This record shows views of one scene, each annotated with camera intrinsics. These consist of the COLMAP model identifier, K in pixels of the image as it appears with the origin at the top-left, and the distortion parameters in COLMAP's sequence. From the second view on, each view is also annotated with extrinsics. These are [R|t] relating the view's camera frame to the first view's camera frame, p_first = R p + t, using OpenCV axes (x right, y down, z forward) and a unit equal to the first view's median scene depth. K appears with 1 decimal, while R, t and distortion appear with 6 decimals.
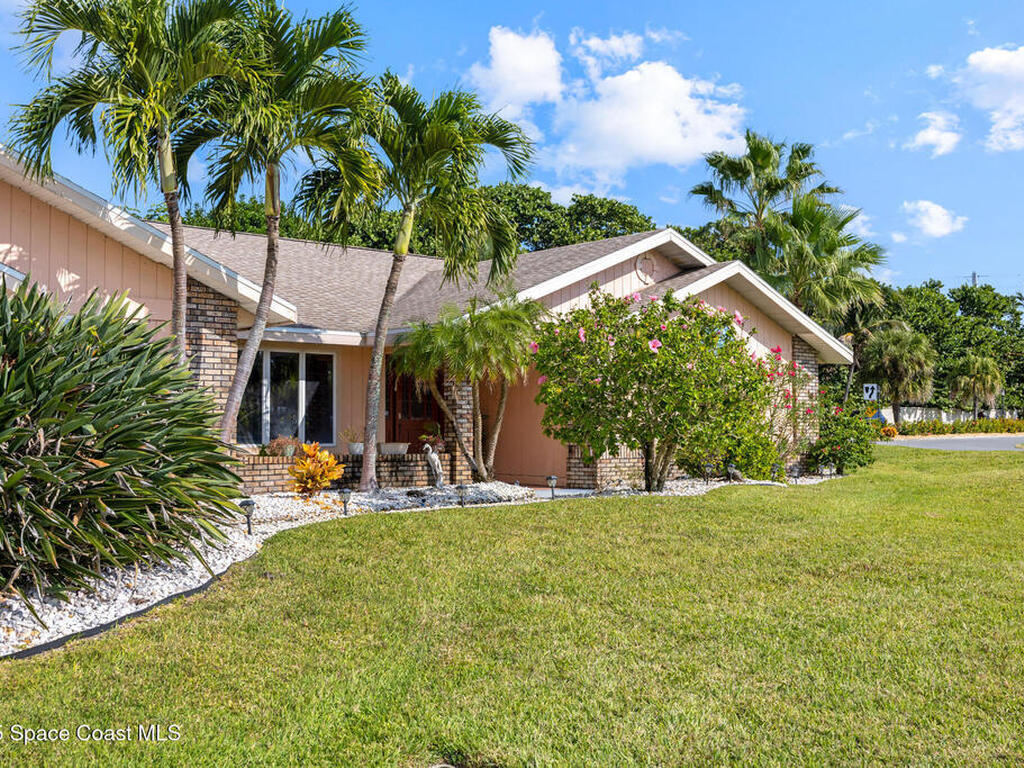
lens RADIAL K [[1003.5, 0, 512.0], [0, 1003.5, 384.0], [0, 0, 1]] dist [-0.006730, 0.003372]
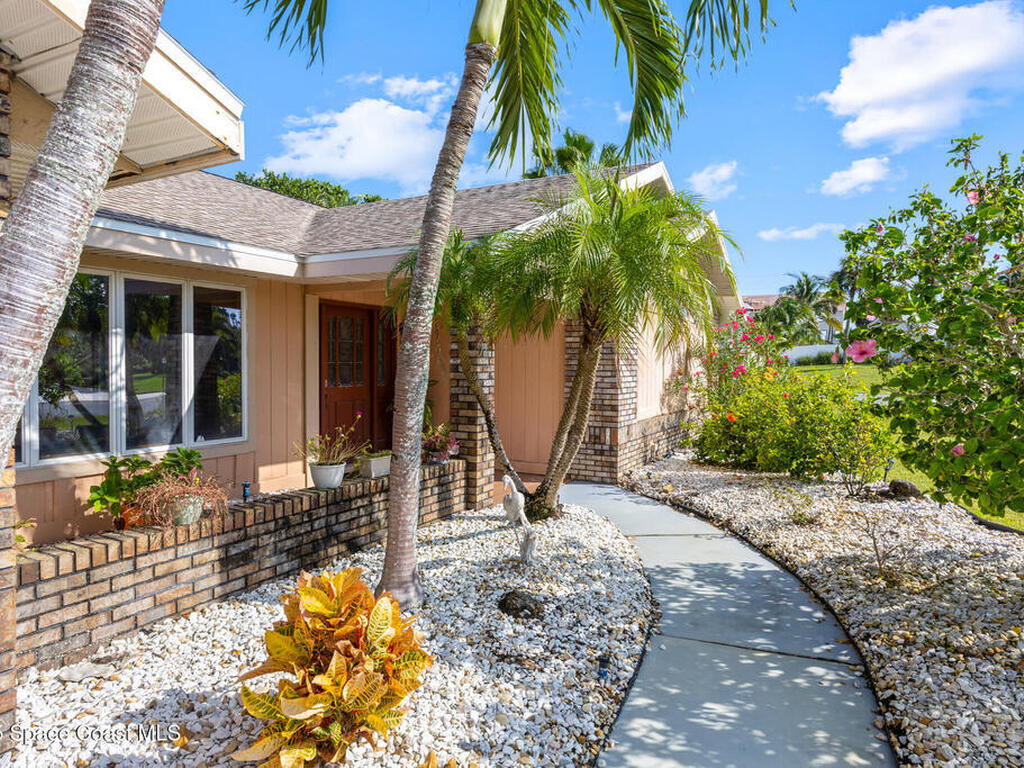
lens RADIAL K [[634.8, 0, 512.0], [0, 634.8, 384.0], [0, 0, 1]] dist [0.003792, 0.001168]
pose [[0.947037, -0.004198, 0.321096, -0.173924], [-0.020398, 0.997109, 0.073198, -0.006014], [-0.320475, -0.075871, 0.944214, 0.688101]]
